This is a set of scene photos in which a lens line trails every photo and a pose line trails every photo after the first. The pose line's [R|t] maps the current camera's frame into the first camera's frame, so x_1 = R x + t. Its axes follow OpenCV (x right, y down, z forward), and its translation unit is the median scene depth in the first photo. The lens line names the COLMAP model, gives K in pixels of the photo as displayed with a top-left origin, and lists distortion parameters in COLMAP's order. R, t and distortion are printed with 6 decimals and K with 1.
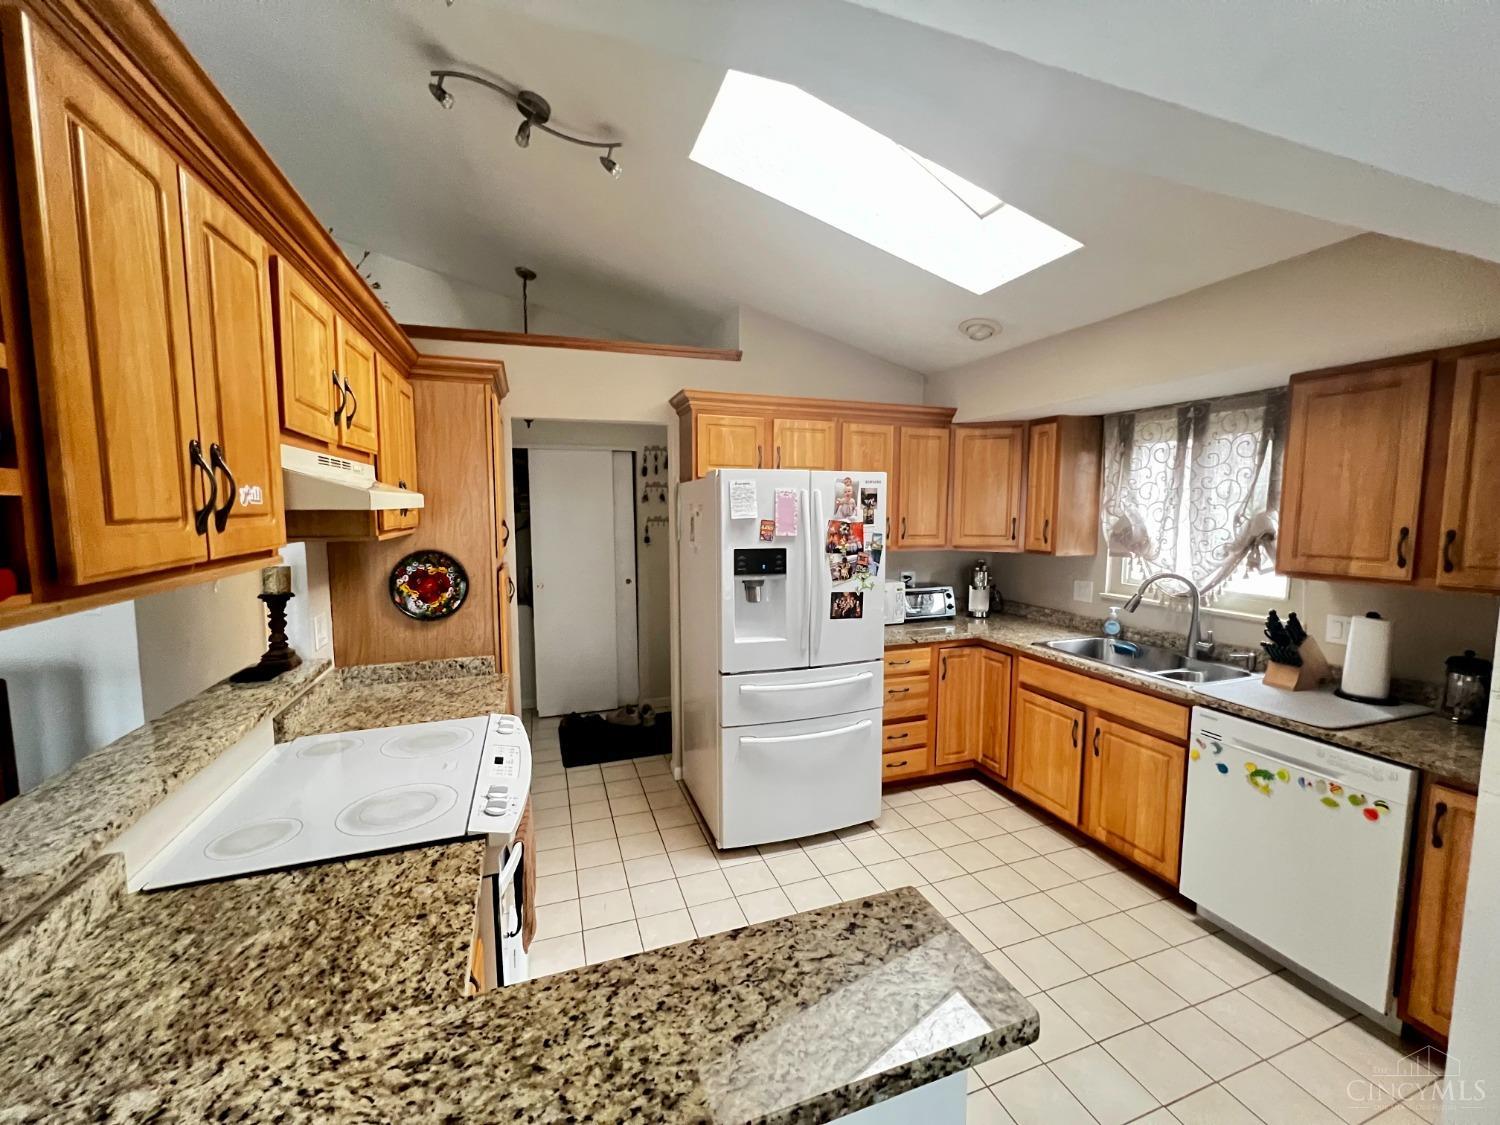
lens RADIAL K [[598.8, 0, 751.2], [0, 598.8, 560.0], [0, 0, 1]] dist [-0.004177, 0.001067]
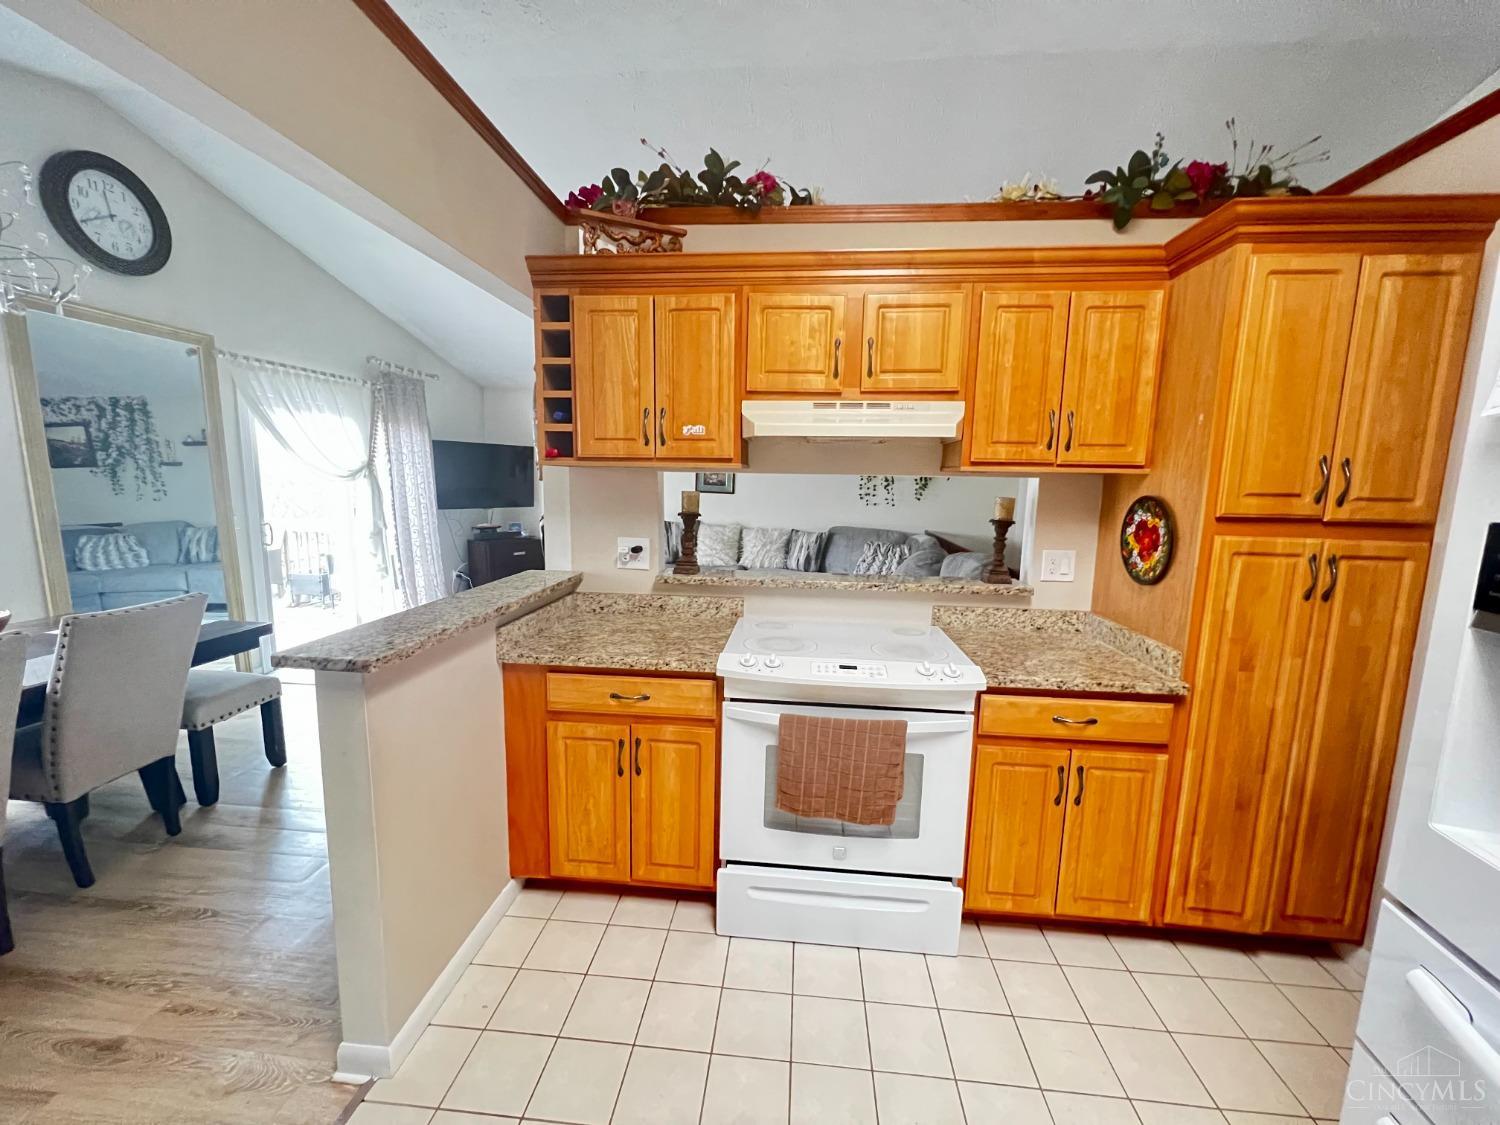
lens RADIAL K [[598.8, 0, 749.9], [0, 598.8, 564.9], [0, 0, 1]] dist [-0.004177, 0.001067]
pose [[-0.428771, 0.116286, -0.895898, 1.301189], [-0.098085, 0.979827, 0.174123, -0.039450], [0.898073, 0.162533, -0.408716, 2.692186]]
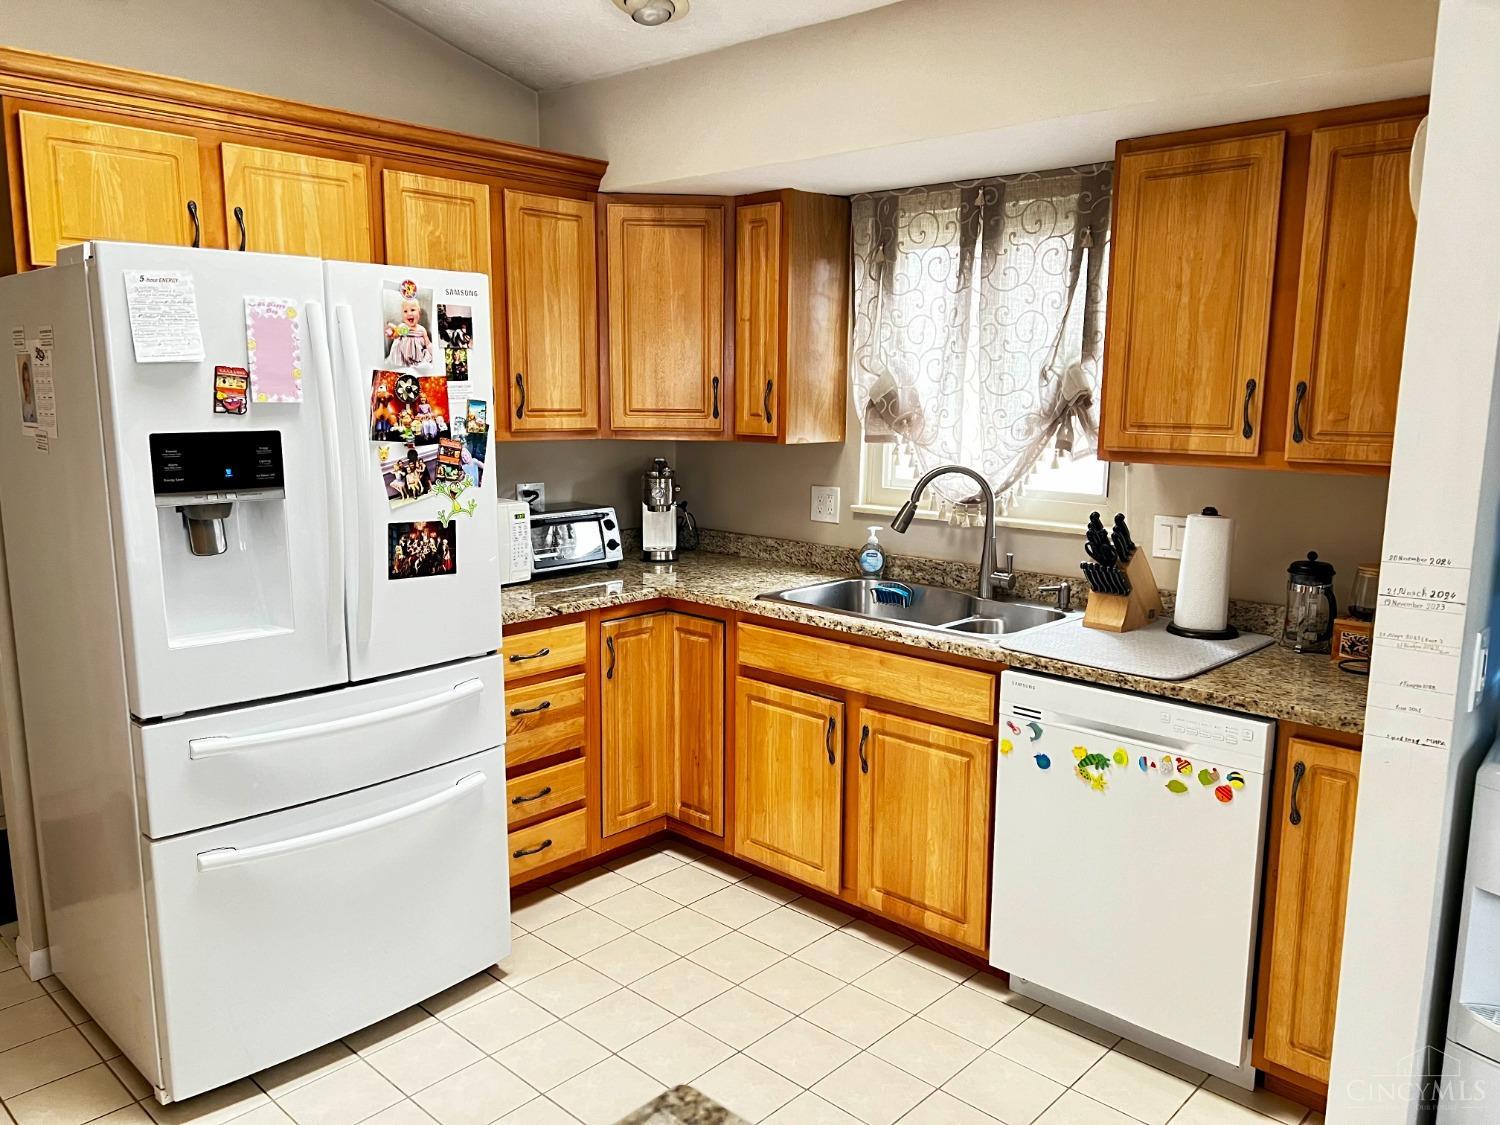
lens RADIAL K [[1126.3, 0, 753.3], [0, 1126.3, 568.5], [0, 0, 1]] dist [0.040381, -0.031047]
pose [[0.890578, -0.071581, 0.449163, -0.014357], [0.034199, 0.995281, 0.090806, 0.017007], [-0.453543, -0.065509, 0.888823, 0.058888]]
